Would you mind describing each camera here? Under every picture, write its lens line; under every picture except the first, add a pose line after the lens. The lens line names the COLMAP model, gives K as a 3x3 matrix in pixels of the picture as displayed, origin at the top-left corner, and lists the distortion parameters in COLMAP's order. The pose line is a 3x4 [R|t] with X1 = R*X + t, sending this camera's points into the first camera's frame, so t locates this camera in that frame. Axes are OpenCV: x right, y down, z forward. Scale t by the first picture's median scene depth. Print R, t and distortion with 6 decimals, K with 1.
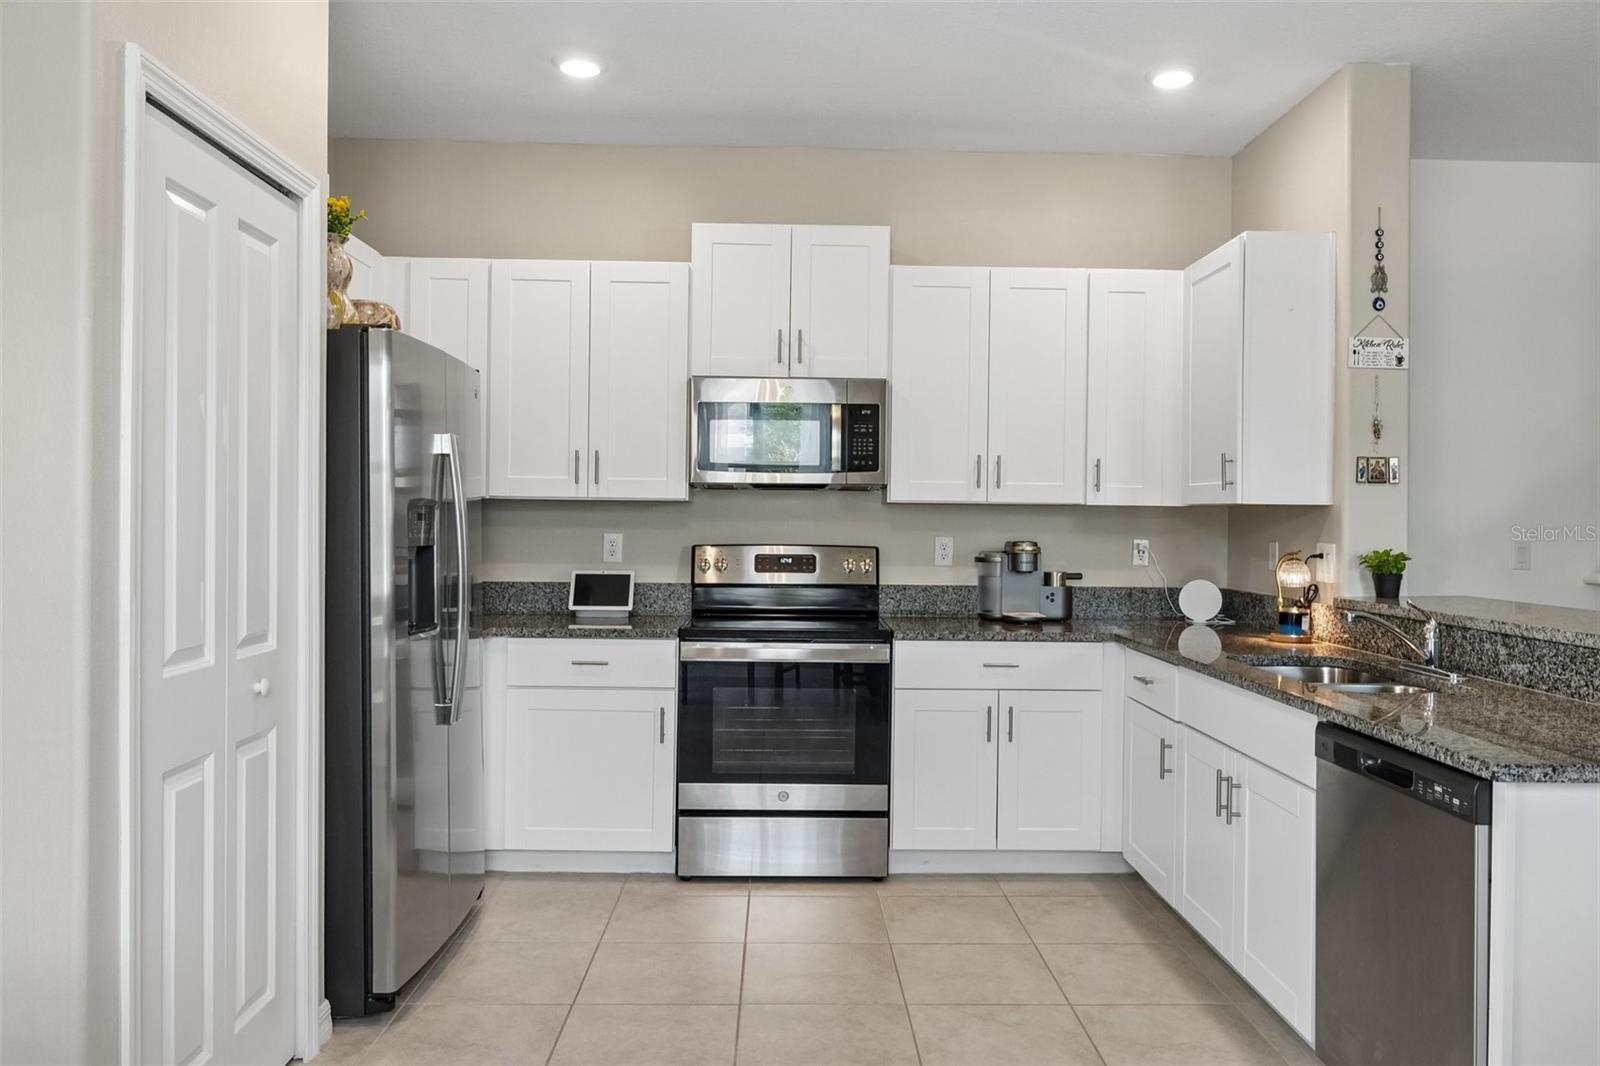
lens RADIAL K [[1153.1, 0, 801.8], [0, 1153.1, 523.5], [0, 0, 1]] dist [-0.004061, -0.000452]
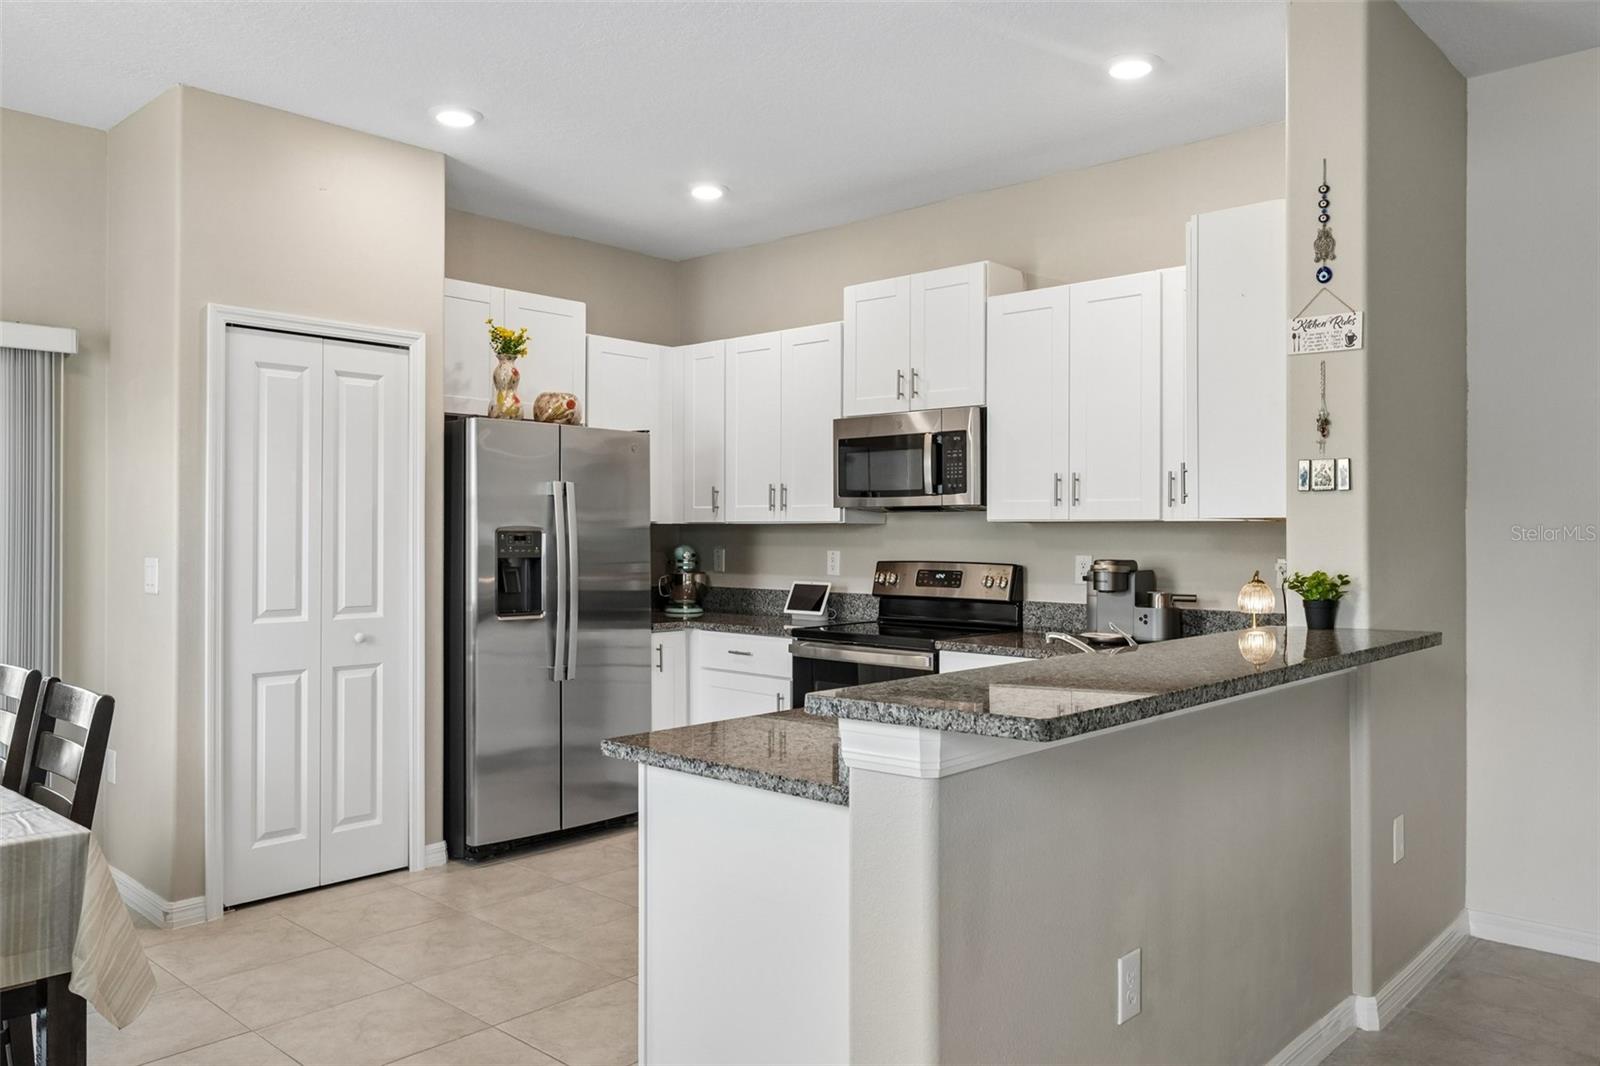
lens RADIAL K [[1153.1, 0, 805.4], [0, 1153.1, 525.0], [0, 0, 1]] dist [-0.004061, -0.000452]
pose [[0.722611, -0.013524, -0.691122, 0.739391], [0.001833, 0.999843, -0.017648, 0.003134], [0.691252, 0.011486, 0.722522, 0.133463]]
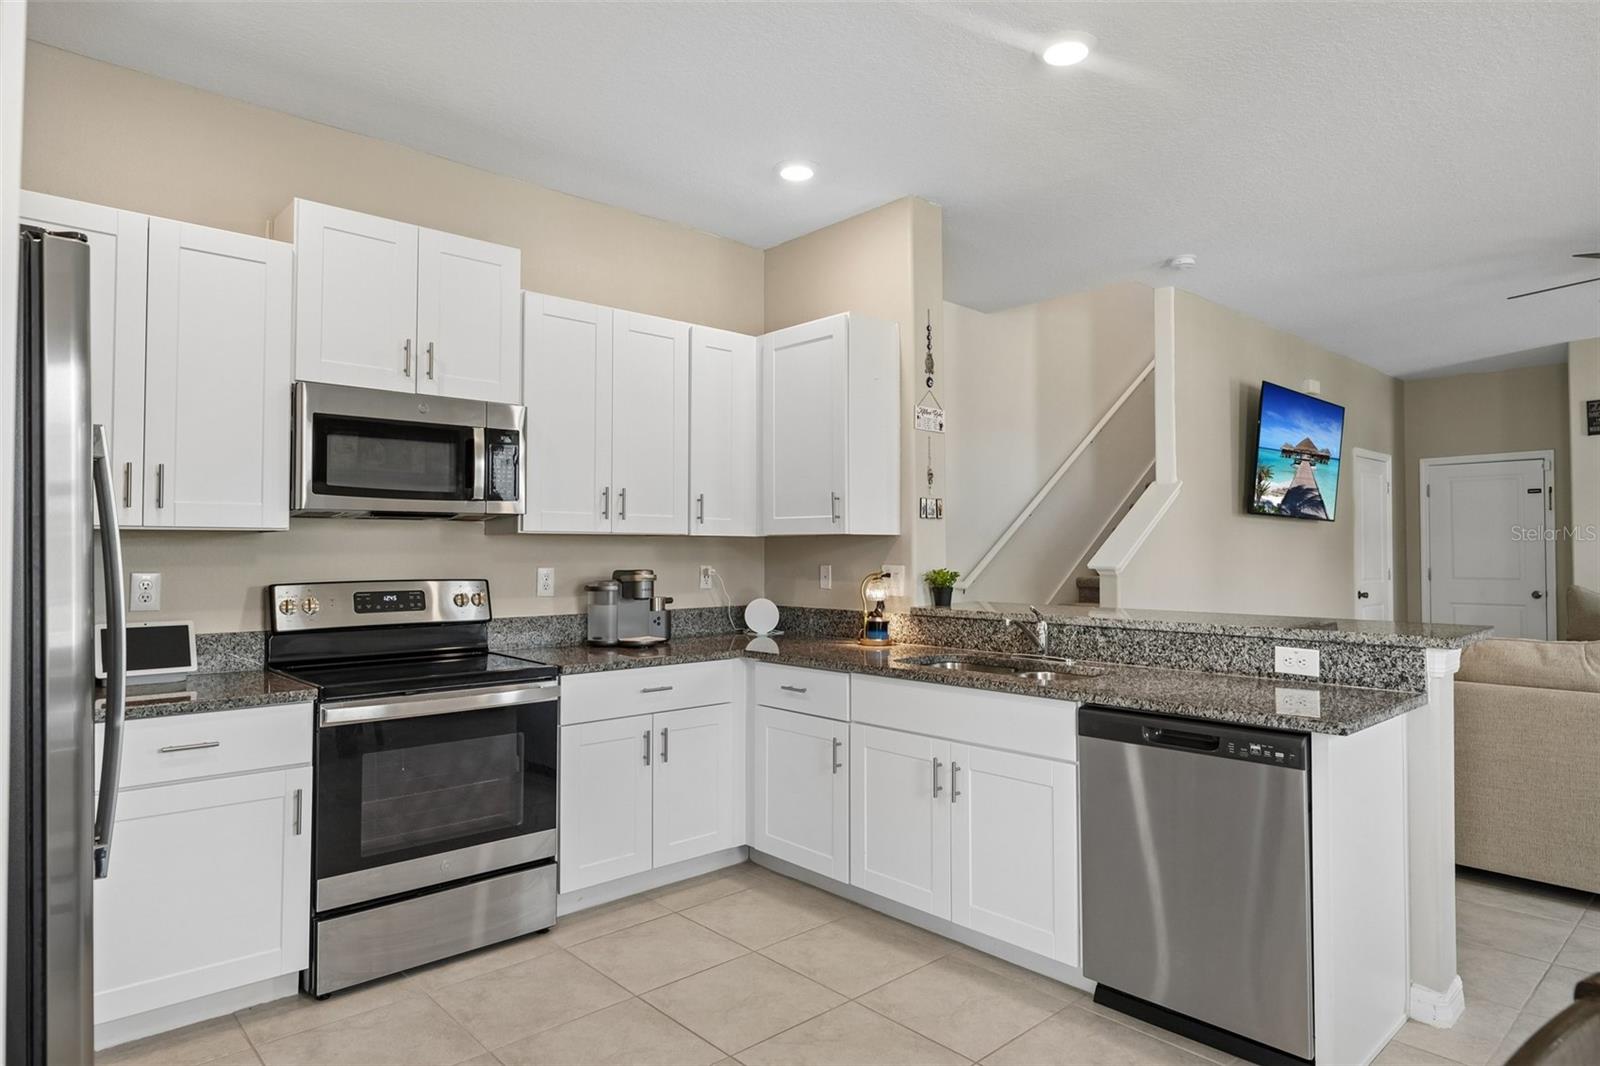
lens RADIAL K [[931.7, 0, 809.6], [0, 931.7, 527.6], [0, 0, 1]] dist [-0.000535, -0.001922]
pose [[0.747541, 0.004920, 0.664197, -0.283291], [0.012700, 0.999684, -0.021699, -0.003072], [-0.664094, 0.024656, 0.747242, 0.276798]]
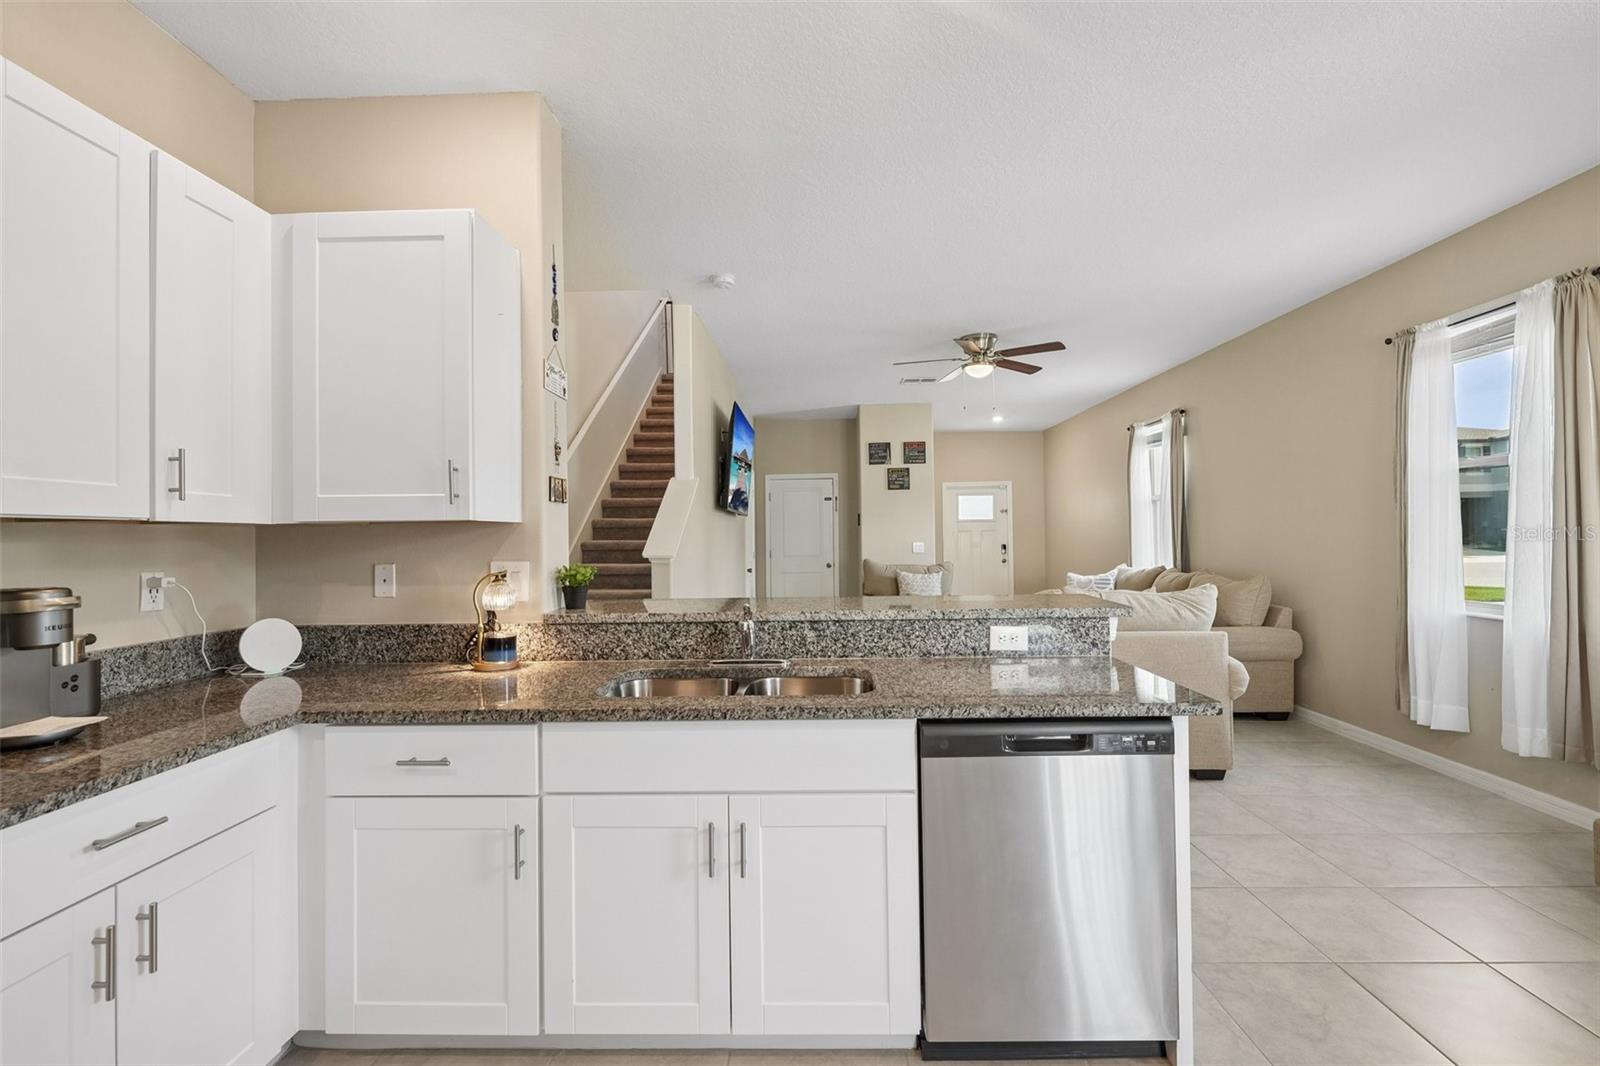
lens RADIAL K [[691.8, 0, 807.8], [0, 691.8, 527.1], [0, 0, 1]] dist [-0.001176, -0.000544]
pose [[0.037189, 0.002176, 0.999306, -0.120790], [0.018966, 0.999816, -0.002883, -0.005487], [-0.999128, 0.019061, 0.037141, 0.687435]]
